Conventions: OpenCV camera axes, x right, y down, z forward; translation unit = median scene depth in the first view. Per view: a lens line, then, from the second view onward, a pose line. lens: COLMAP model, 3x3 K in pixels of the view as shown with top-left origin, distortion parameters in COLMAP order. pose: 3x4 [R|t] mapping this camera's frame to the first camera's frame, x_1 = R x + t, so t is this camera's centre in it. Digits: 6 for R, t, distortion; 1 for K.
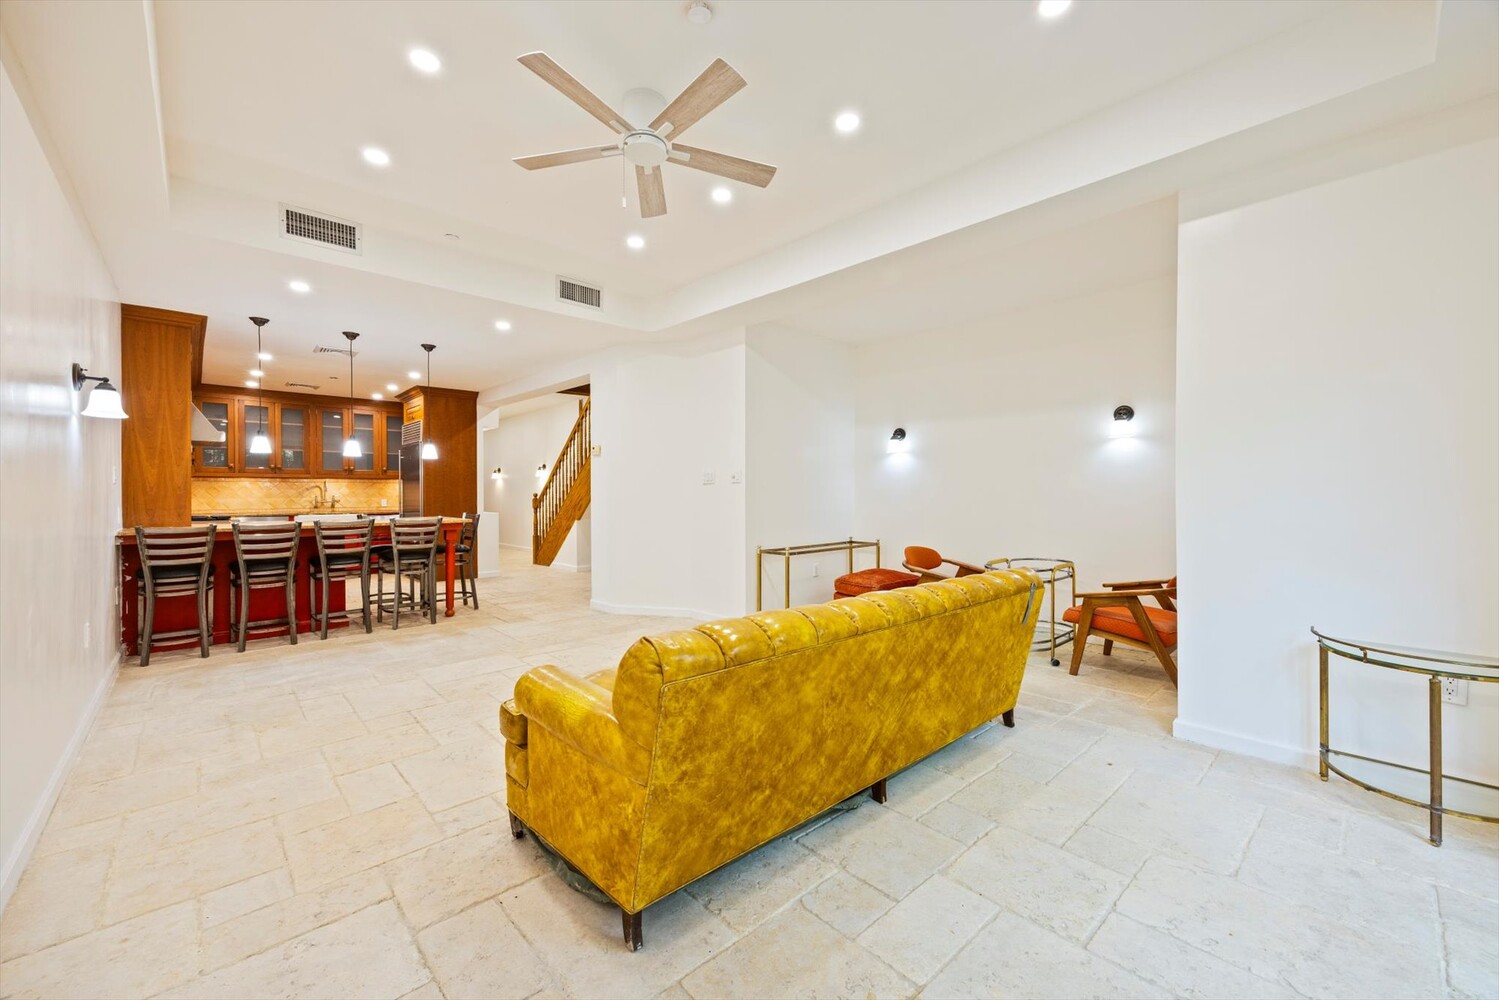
lens RADIAL K [[623.7, 0, 749.5], [0, 623.7, 500.0], [0, 0, 1]] dist [0.014056, 0.000033]
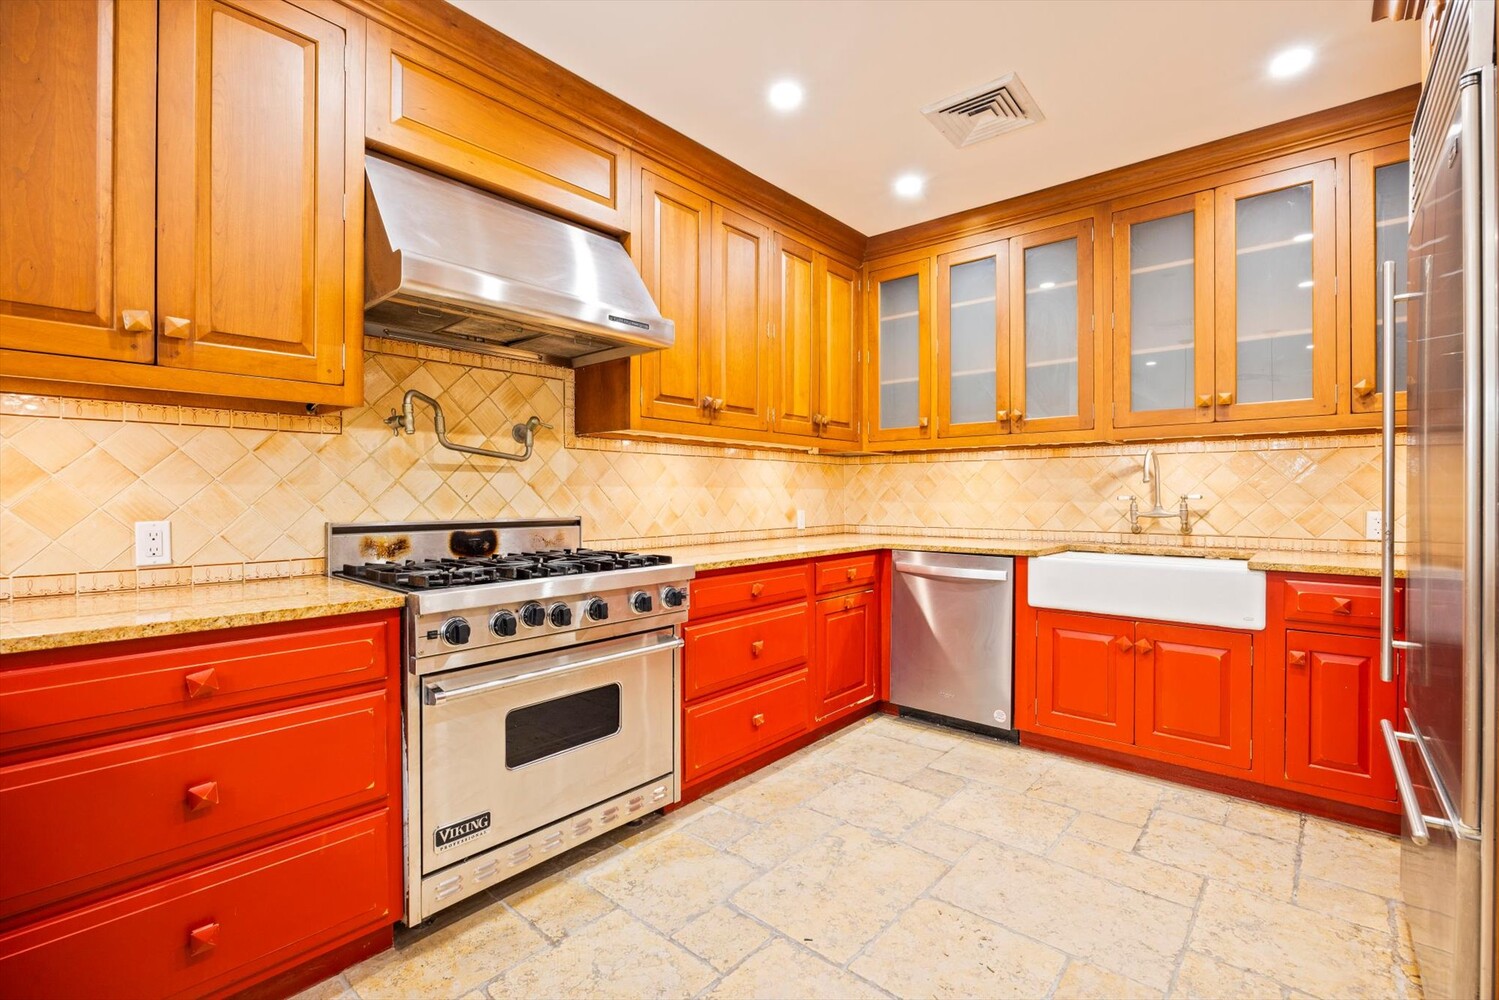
lens RADIAL K [[667.6, 0, 749.5], [0, 667.6, 500.0], [0, 0, 1]] dist [-0.003882, -0.000296]
pose [[0.138343, 0.011220, -0.990321, -0.402295], [-0.009461, 0.999905, 0.010007, -0.006995], [0.990339, 0.007985, 0.138436, 0.816636]]
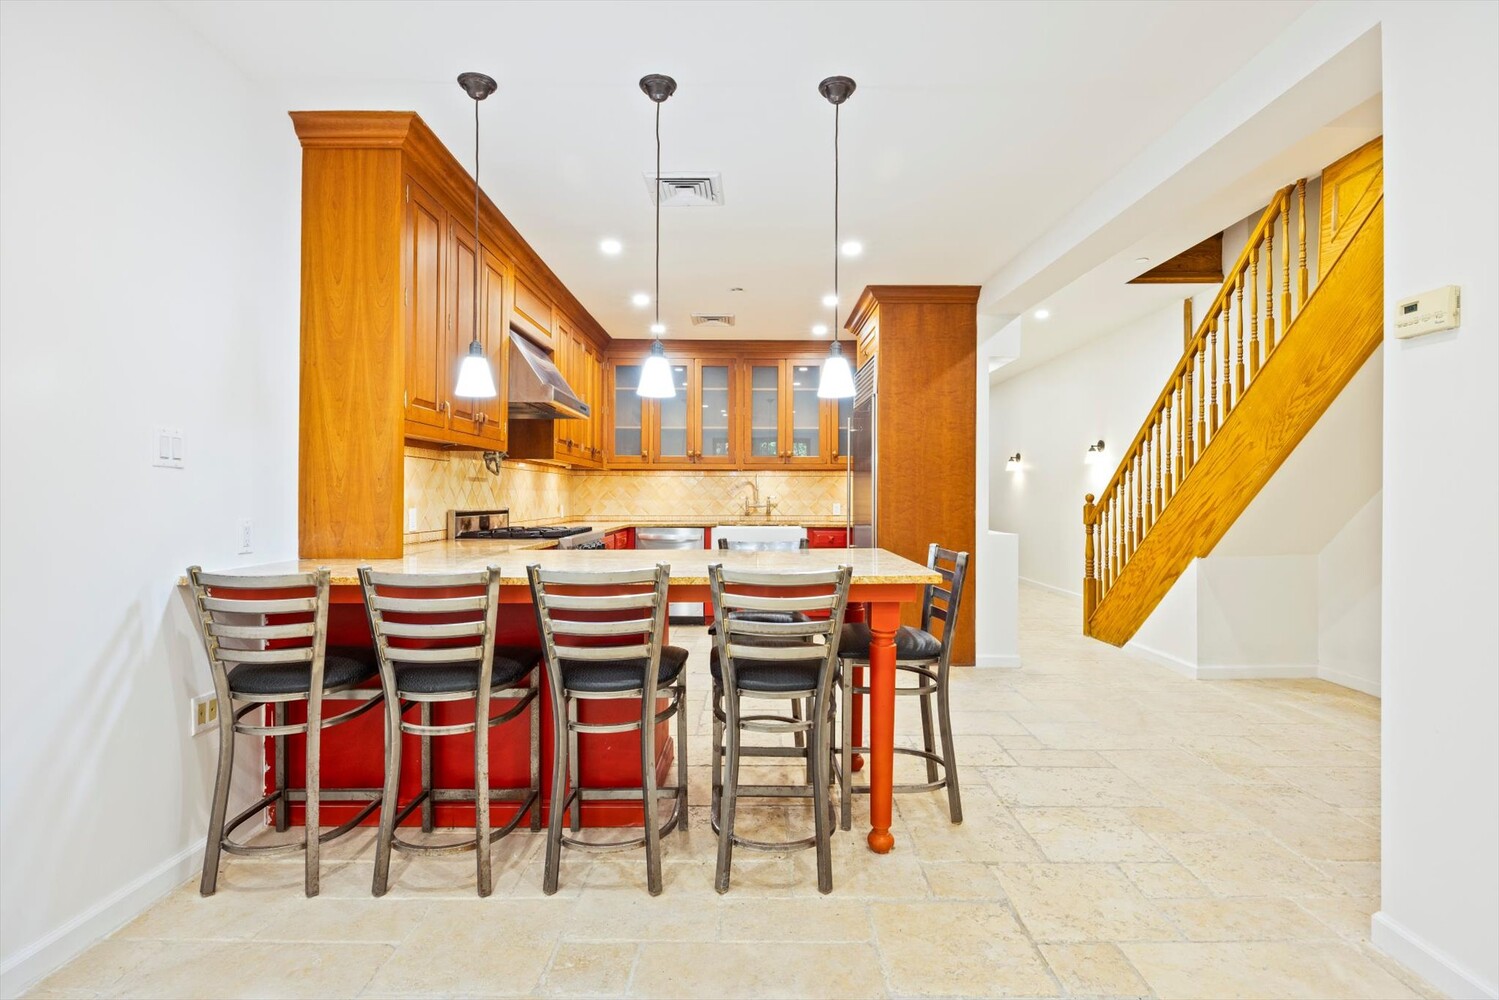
lens RADIAL K [[726.3, 0, 749.5], [0, 726.3, 500.0], [0, 0, 1]] dist [-0.000659, -0.000015]
pose [[0.744341, 0.009764, -0.667728, -0.192086], [-0.012466, 0.999922, 0.000725, -0.004447], [0.667683, 0.007785, 0.744405, 0.469321]]
